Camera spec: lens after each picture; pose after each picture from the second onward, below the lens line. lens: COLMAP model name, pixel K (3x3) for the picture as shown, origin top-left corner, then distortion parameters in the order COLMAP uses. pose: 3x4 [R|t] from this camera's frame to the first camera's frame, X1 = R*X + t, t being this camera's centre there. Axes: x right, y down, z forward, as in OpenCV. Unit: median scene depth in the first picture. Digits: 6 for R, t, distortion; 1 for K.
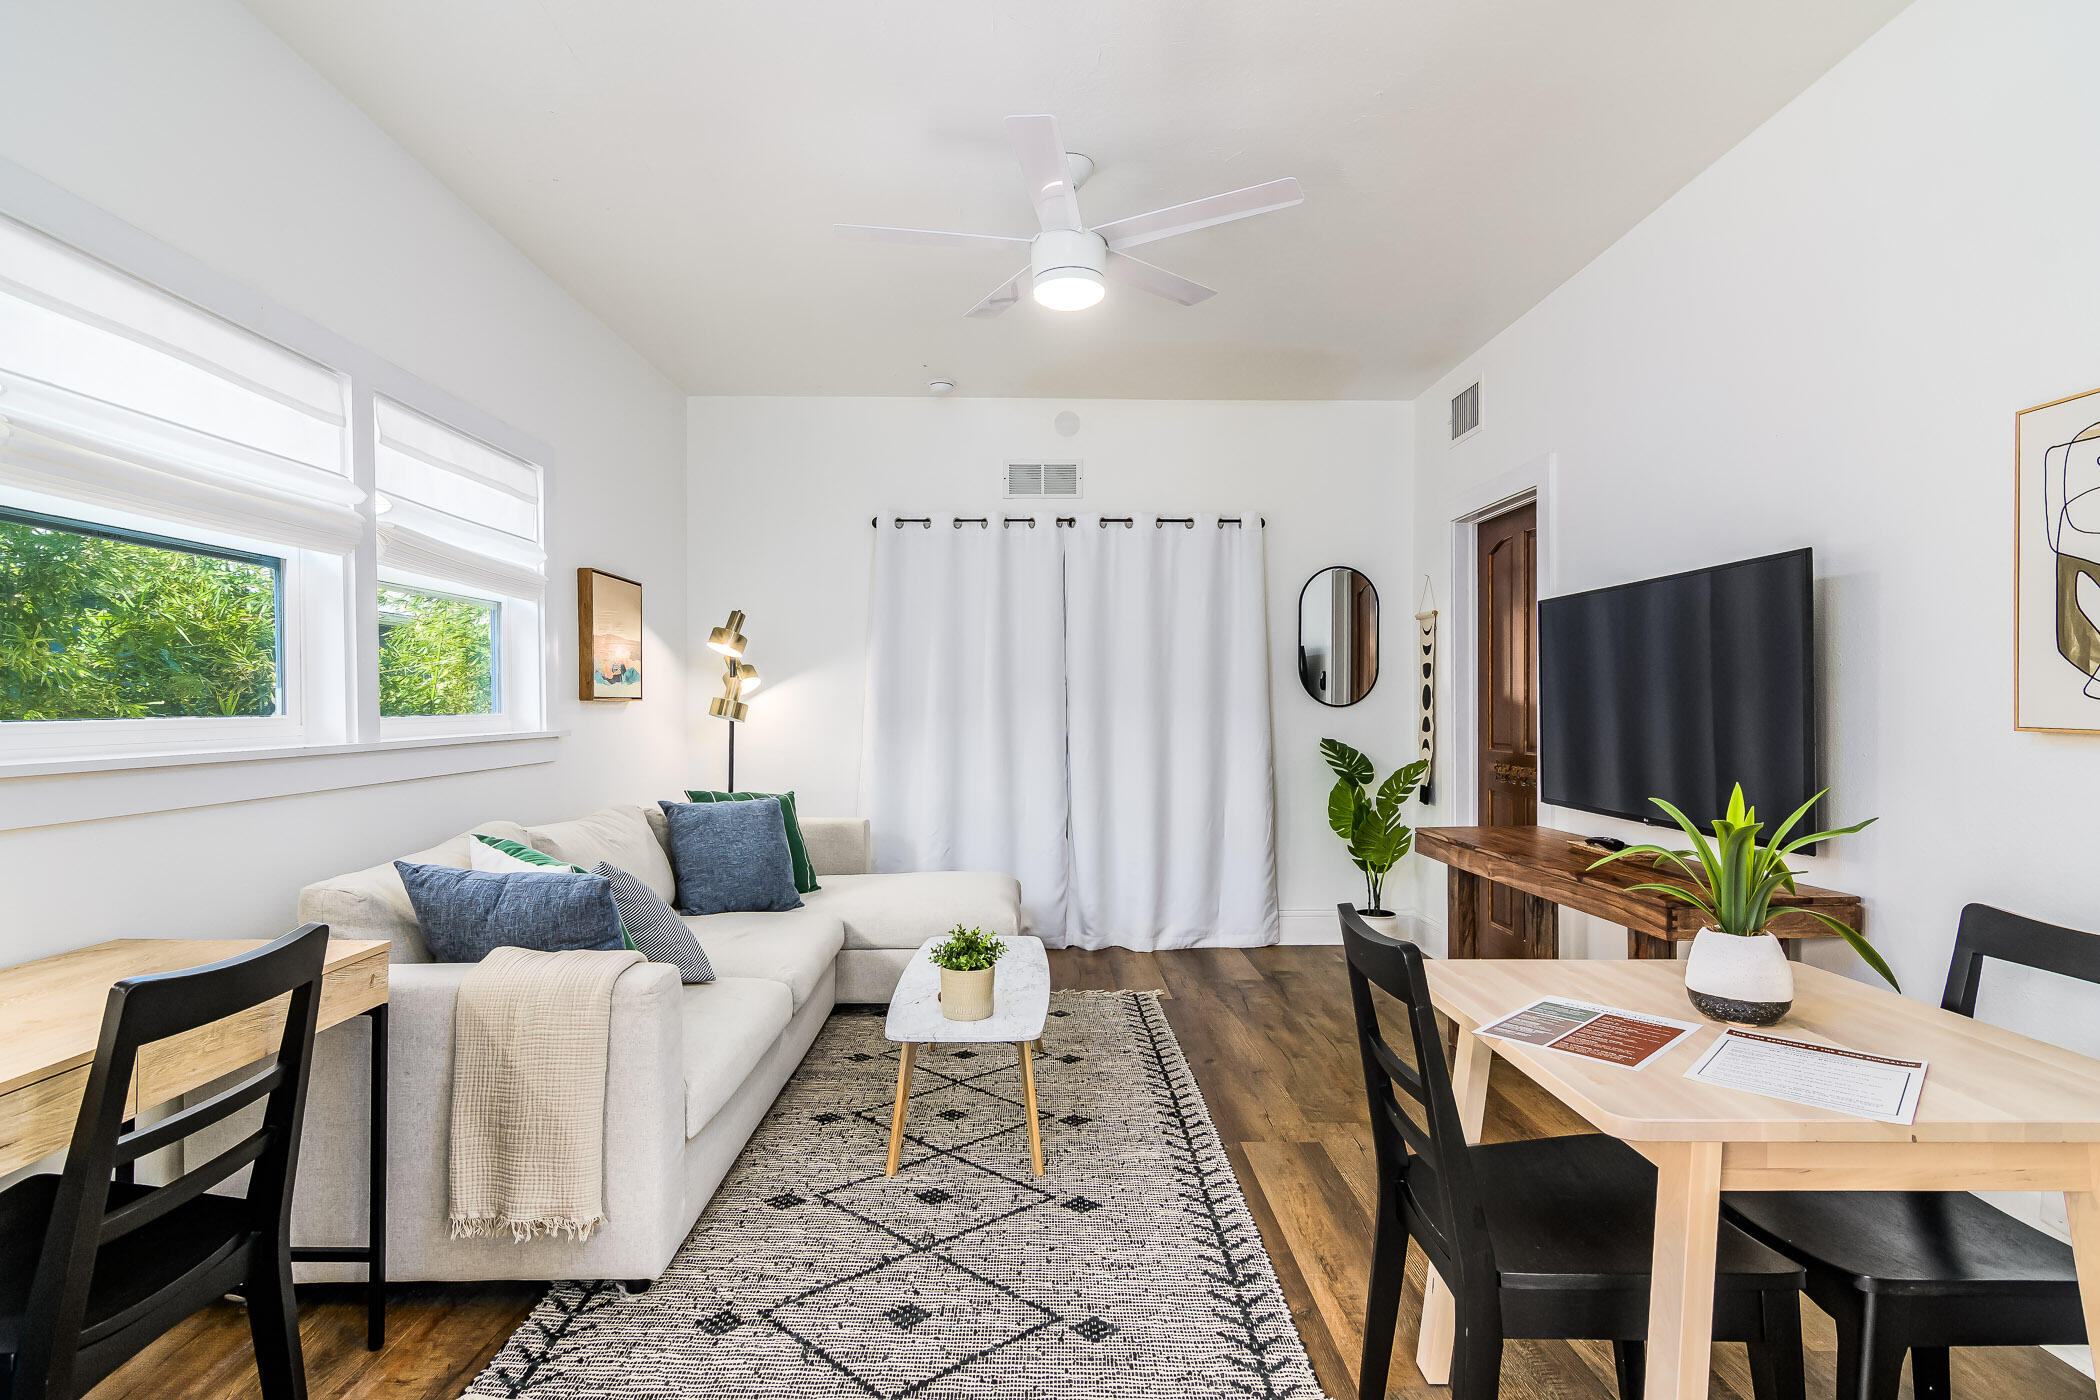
lens RADIAL K [[1011.2, 0, 1033.3], [0, 1011.2, 705.8], [0, 0, 1]] dist [-0.001133, 0.003478]
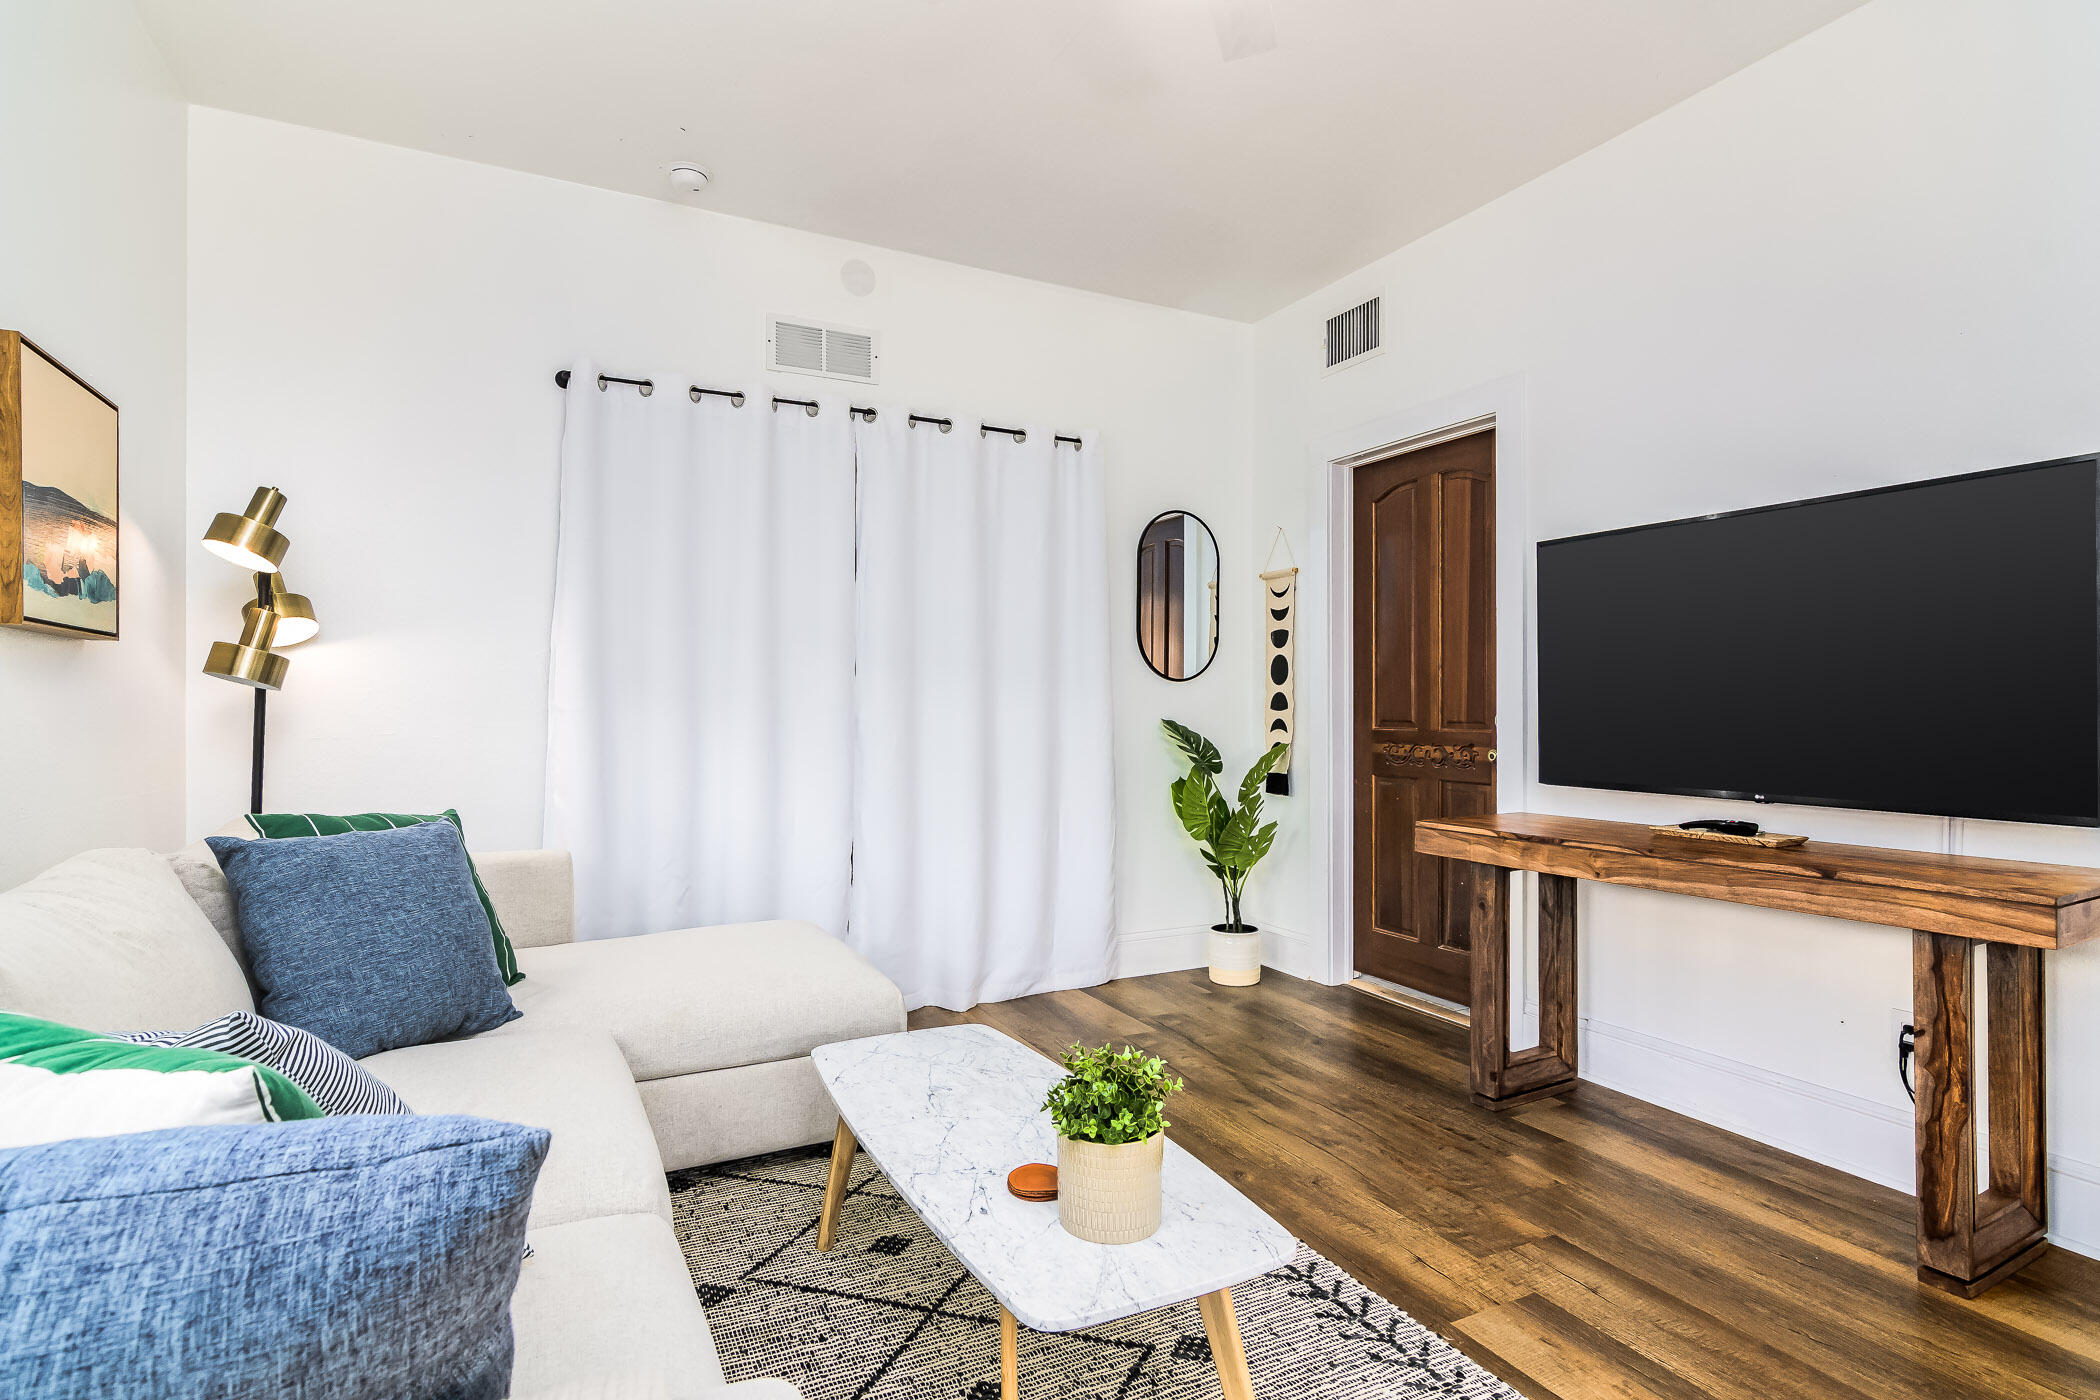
lens RADIAL K [[1044.2, 0, 1036.9], [0, 1044.2, 709.3], [0, 0, 1]] dist [0.000971, -0.001590]
pose [[0.898790, 0.001379, 0.438377, -0.223674], [-0.001417, 0.999999, -0.000240, 0.031242], [-0.438376, -0.000406, 0.898791, 0.366512]]
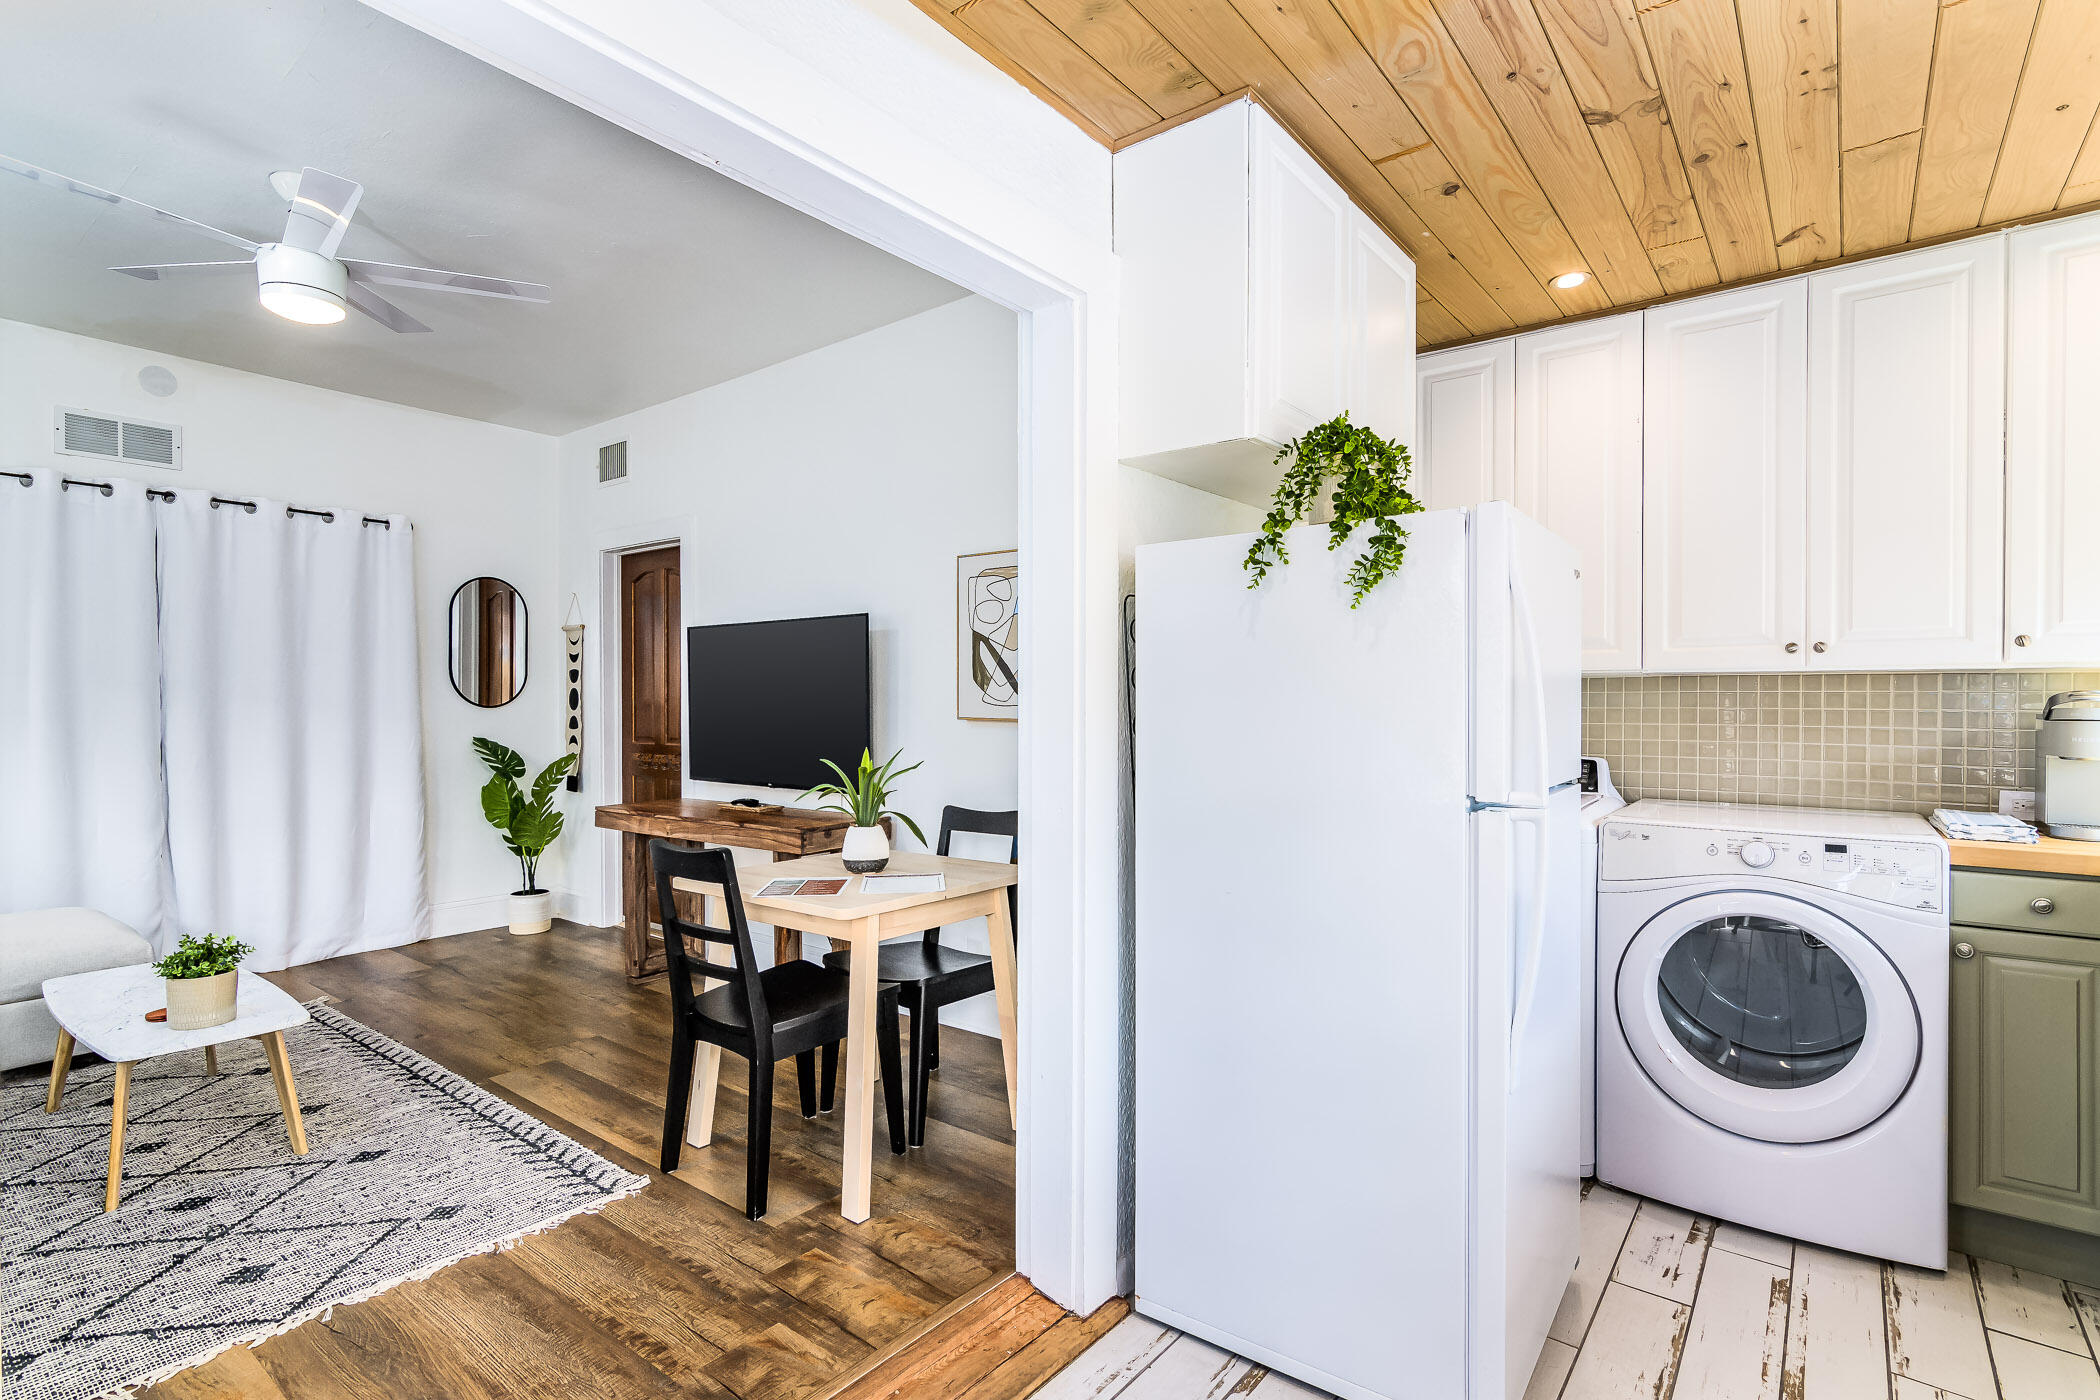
lens RADIAL K [[1011.2, 0, 1037.0], [0, 1011.2, 707.0], [0, 0, 1]] dist [-0.001133, 0.003478]
pose [[0.628462, -0.002384, 0.777837, -0.216014], [0.001628, 0.999997, 0.001749, -0.000910], [-0.777838, 0.000167, 0.628464, -0.165305]]
